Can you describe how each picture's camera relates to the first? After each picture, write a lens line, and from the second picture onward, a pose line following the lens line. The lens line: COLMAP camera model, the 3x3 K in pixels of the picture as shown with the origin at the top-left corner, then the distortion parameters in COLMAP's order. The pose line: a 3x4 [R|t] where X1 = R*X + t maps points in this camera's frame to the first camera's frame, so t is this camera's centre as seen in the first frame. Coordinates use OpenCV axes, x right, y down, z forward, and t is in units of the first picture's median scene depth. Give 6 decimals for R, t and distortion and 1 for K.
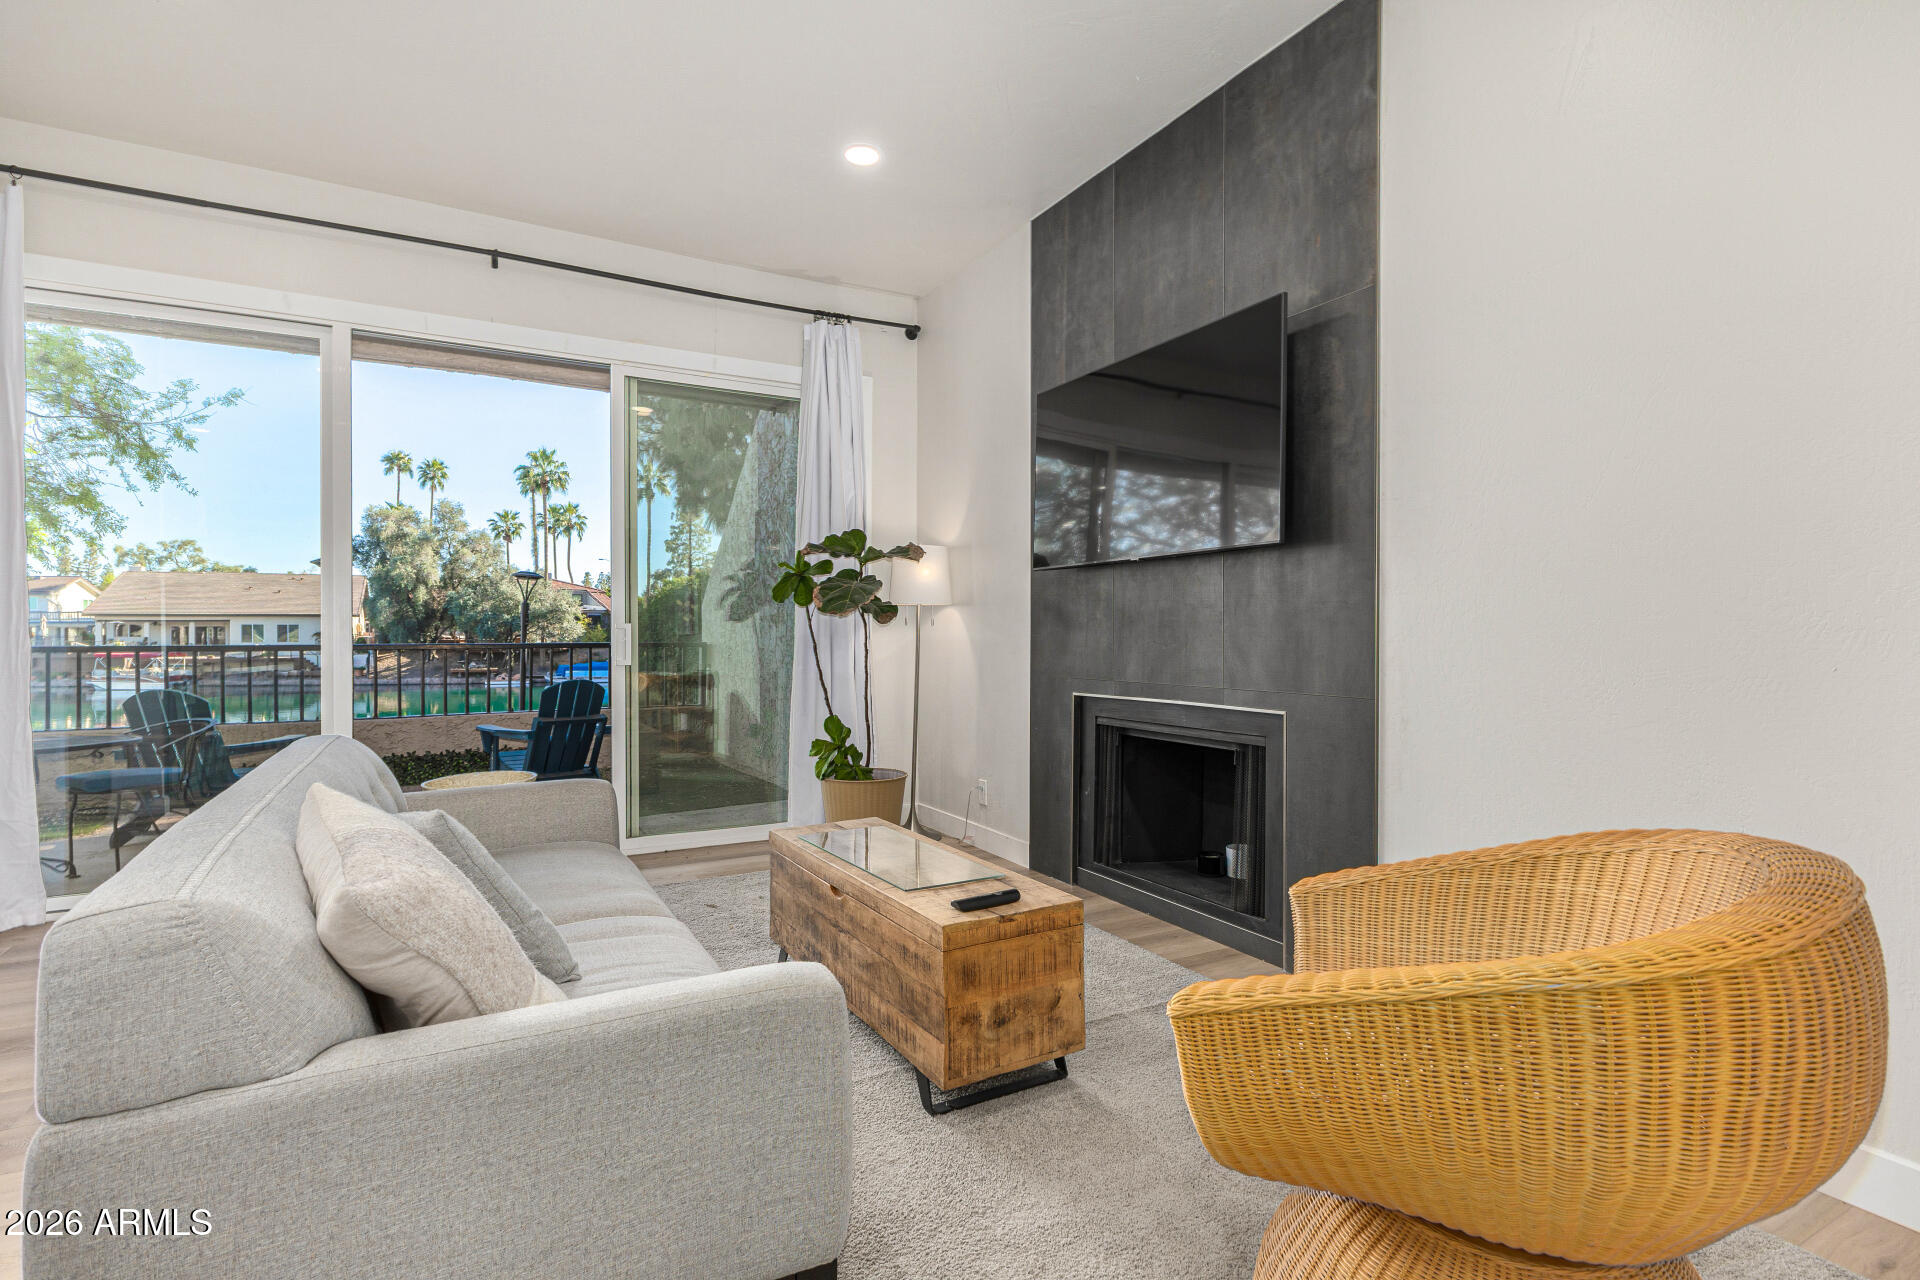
lens RADIAL K [[909.8, 0, 950.7], [0, 909.8, 633.1], [0, 0, 1]] dist [0.011120, -0.000777]
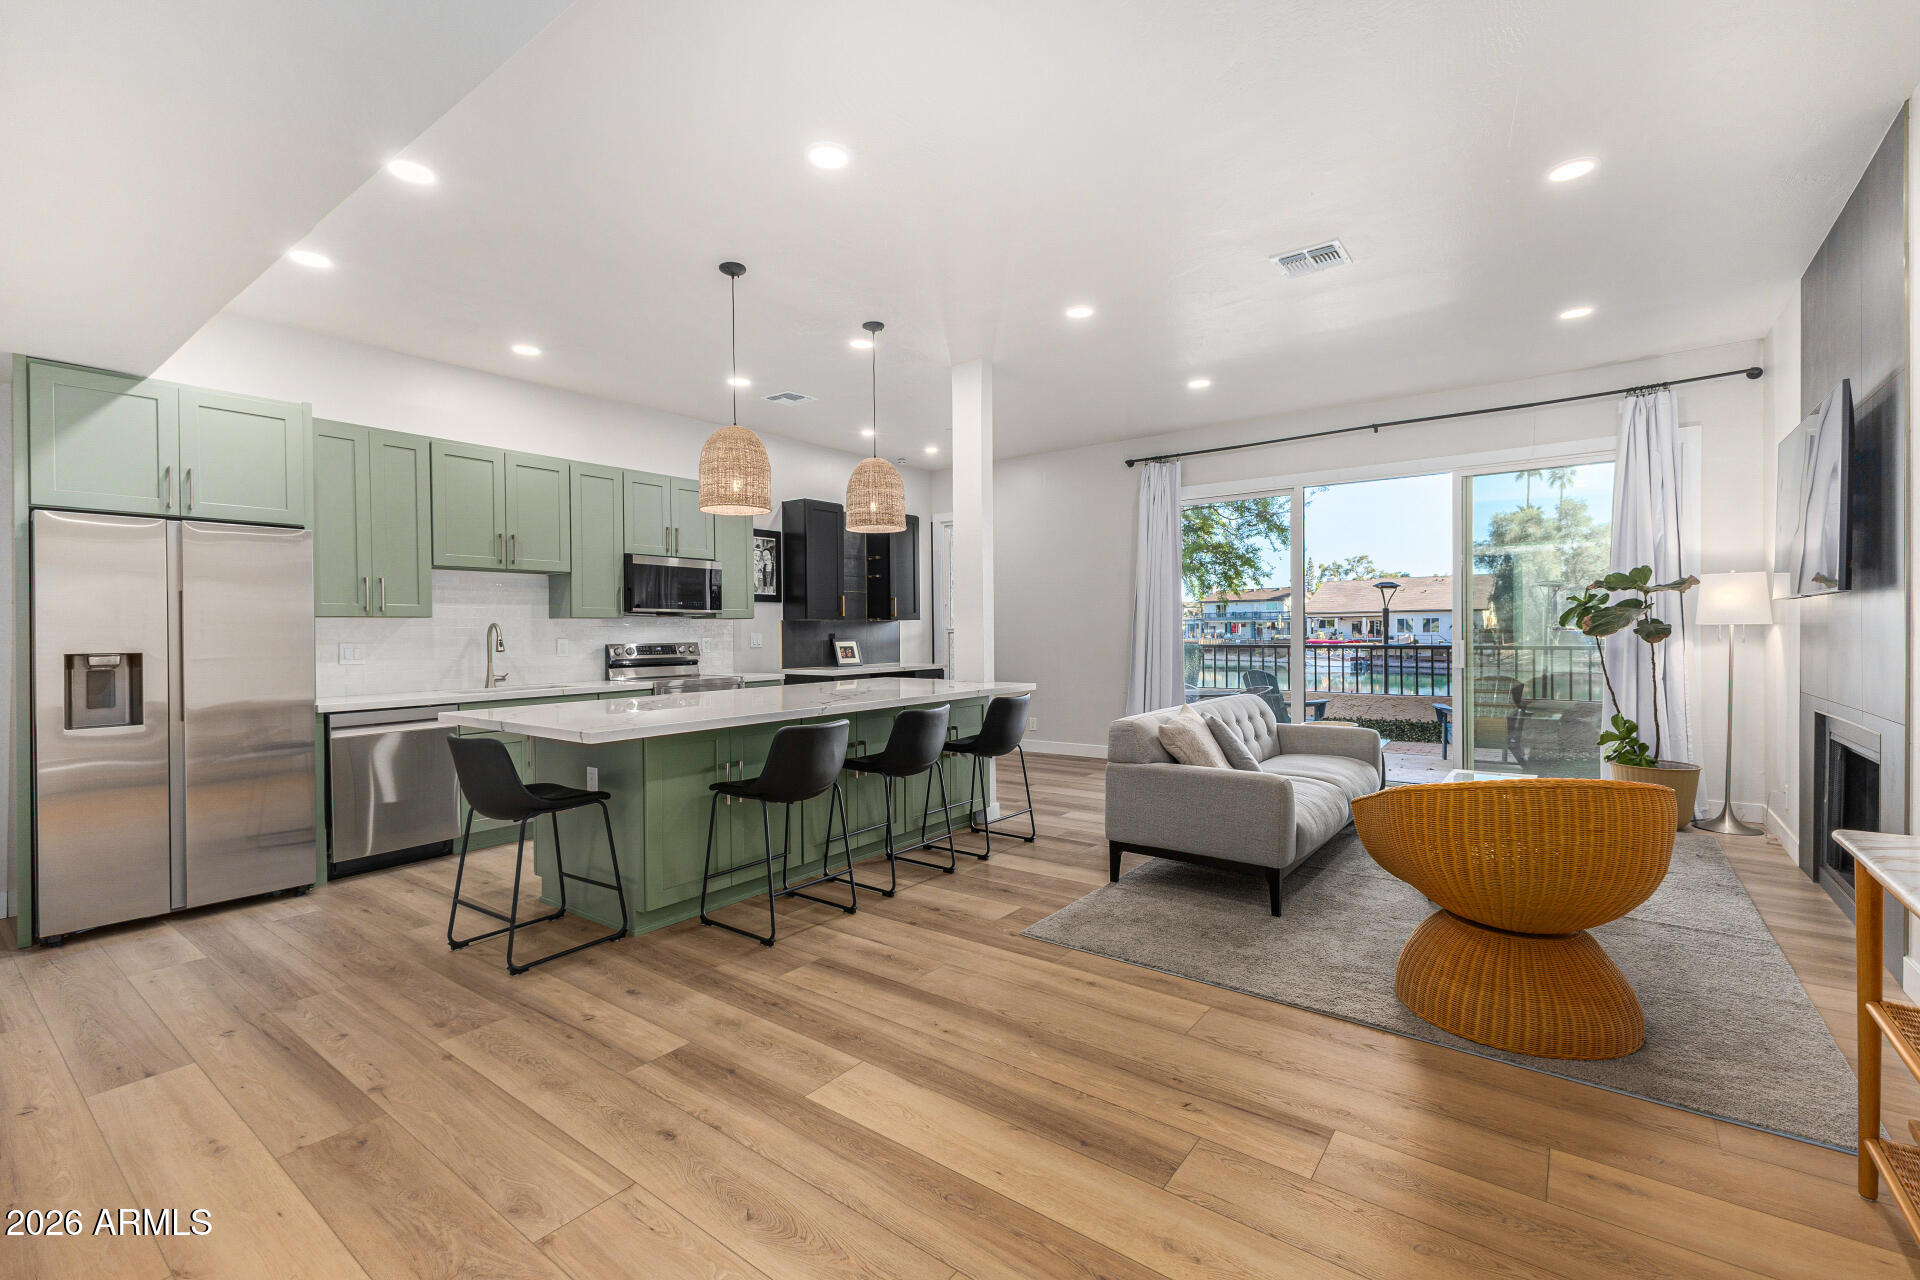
lens RADIAL K [[825.1, 0, 959.2], [0, 825.1, 637.9], [0, 0, 1]] dist [0.002164, -0.002953]
pose [[0.401352, 0.009978, -0.915869, 0.689091], [0.005675, 0.999894, 0.013380, -0.045137], [0.915906, -0.010567, 0.401253, -0.387515]]
